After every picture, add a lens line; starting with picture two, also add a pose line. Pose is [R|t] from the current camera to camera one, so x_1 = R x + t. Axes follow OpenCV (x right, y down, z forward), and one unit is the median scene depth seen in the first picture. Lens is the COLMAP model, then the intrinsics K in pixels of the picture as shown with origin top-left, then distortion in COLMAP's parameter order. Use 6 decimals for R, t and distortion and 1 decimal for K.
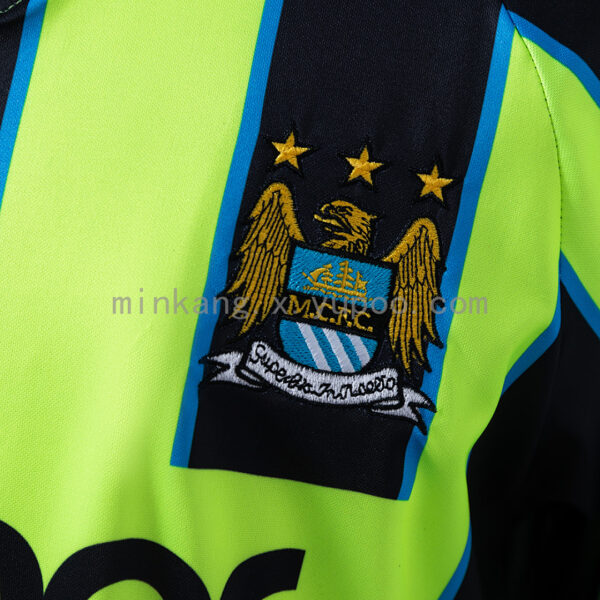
lens RADIAL K [[1423.7, 0, 300.0], [0, 1423.7, 300.0], [0, 0, 1]] dist [-0.021109, -0.285105]
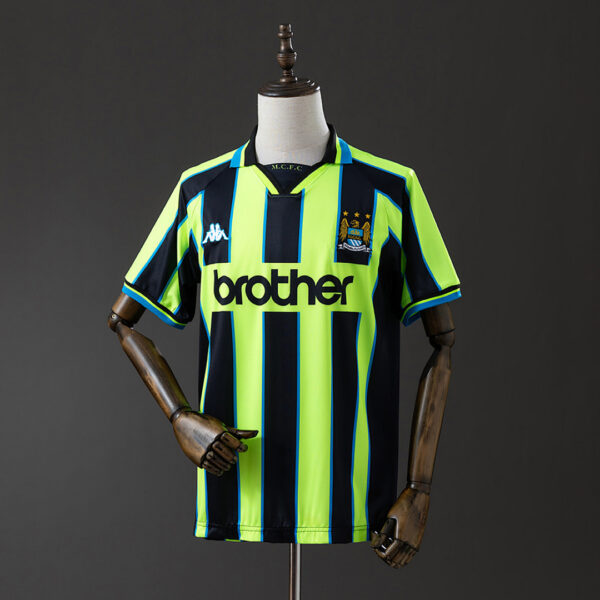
lens RADIAL K [[1272.1, 0, 300.0], [0, 1272.1, 300.0], [0, 0, 1]] dist [0.021072, -0.032846]
pose [[0.989784, -0.102706, 0.098889, -0.835178], [0.111951, 0.989354, -0.092977, 0.810301], [-0.088287, 0.103098, 0.990745, -4.742167]]
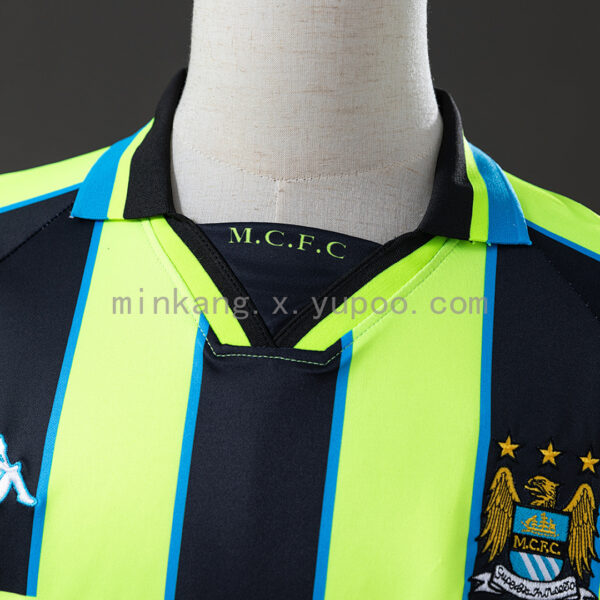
lens RADIAL K [[1423.7, 0, 300.0], [0, 1423.7, 300.0], [0, 0, 1]] dist [-0.021109, -0.285105]
pose [[0.985126, -0.019329, 0.170740, -0.524111], [0.035550, 0.995081, -0.092462, -0.130802], [-0.168113, 0.097156, 0.980968, -0.595463]]
